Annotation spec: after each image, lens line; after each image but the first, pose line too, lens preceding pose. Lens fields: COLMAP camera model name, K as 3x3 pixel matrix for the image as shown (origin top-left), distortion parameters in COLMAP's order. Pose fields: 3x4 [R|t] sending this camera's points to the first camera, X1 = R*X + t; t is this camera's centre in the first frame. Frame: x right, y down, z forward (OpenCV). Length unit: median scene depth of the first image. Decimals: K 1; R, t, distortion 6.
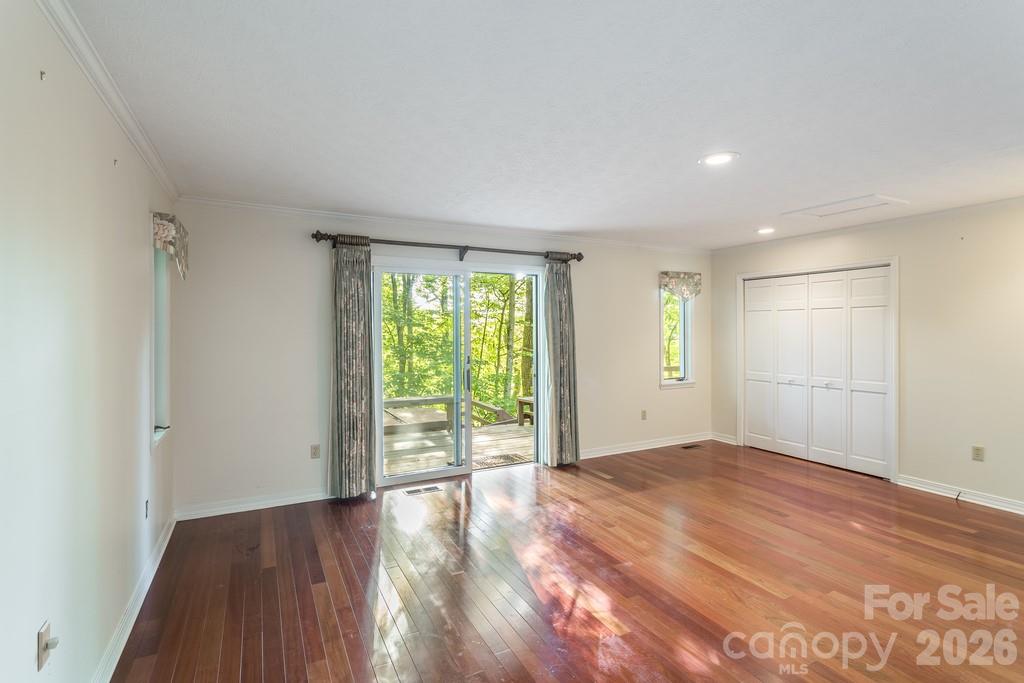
lens RADIAL K [[505.5, 0, 501.3], [0, 505.5, 333.6], [0, 0, 1]] dist [0.011414, -0.001005]
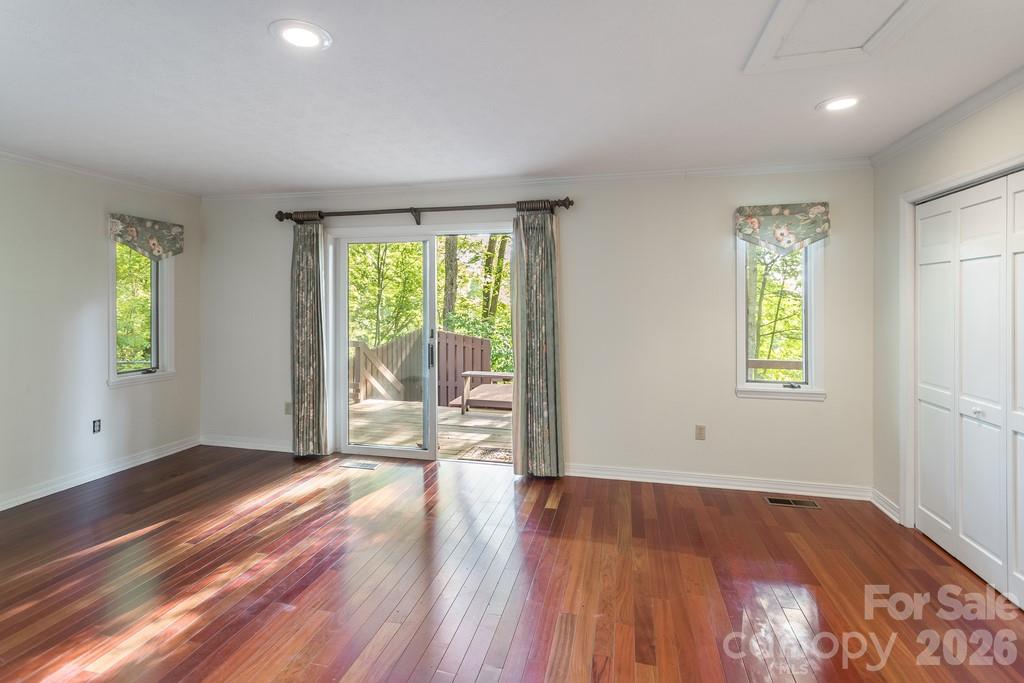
lens RADIAL K [[505.5, 0, 477.4], [0, 505.5, 307.7], [0, 0, 1]] dist [0.011414, -0.001005]
pose [[0.742214, 0.010363, -0.670083, 0.571455], [-0.010148, 0.999940, 0.004225, 0.000666], [0.670087, 0.003664, 0.742274, 0.370165]]
